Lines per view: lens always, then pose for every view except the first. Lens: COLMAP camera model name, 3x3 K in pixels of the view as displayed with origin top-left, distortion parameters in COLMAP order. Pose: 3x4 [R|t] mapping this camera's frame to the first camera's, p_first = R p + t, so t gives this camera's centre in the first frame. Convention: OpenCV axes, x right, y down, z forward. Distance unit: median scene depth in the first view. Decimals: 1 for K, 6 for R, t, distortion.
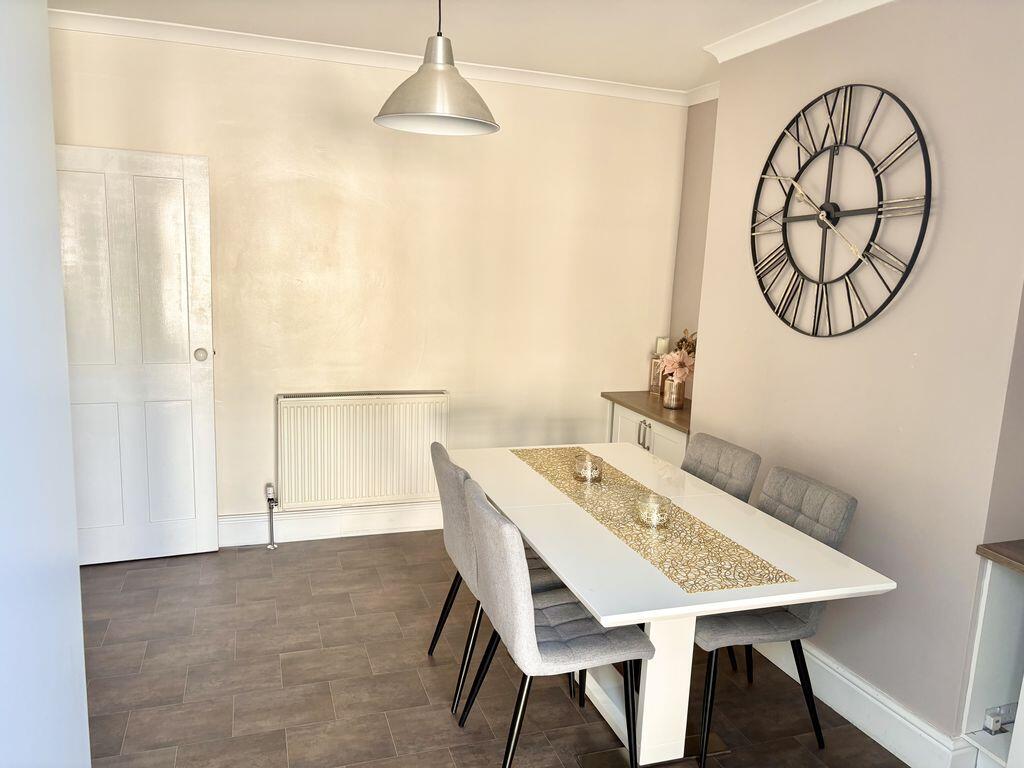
lens RADIAL K [[775.8, 0, 516.3], [0, 775.8, 384.8], [0, 0, 1]] dist [0.039580, -0.049774]
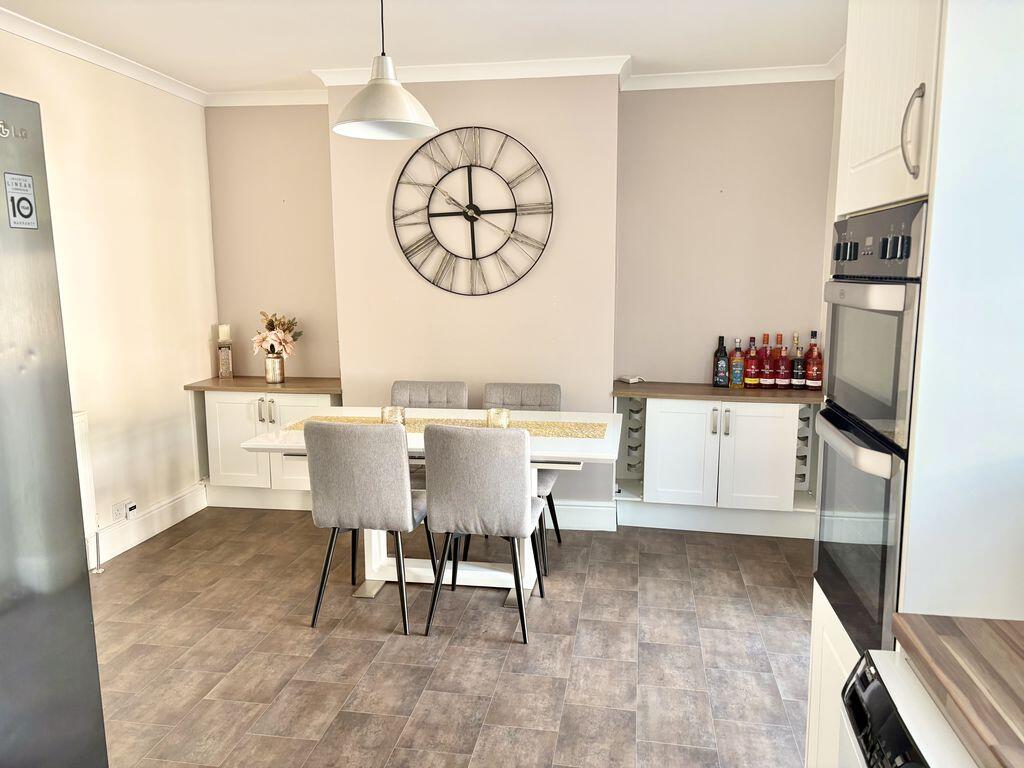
lens RADIAL K [[775.8, 0, 502.0], [0, 775.8, 384.1], [0, 0, 1]] dist [0.039580, -0.049774]
pose [[0.496078, -0.185010, 0.848338, -0.865271], [0.174054, 0.978393, 0.111593, -0.053065], [-0.850654, 0.092298, 0.517561, 0.215104]]
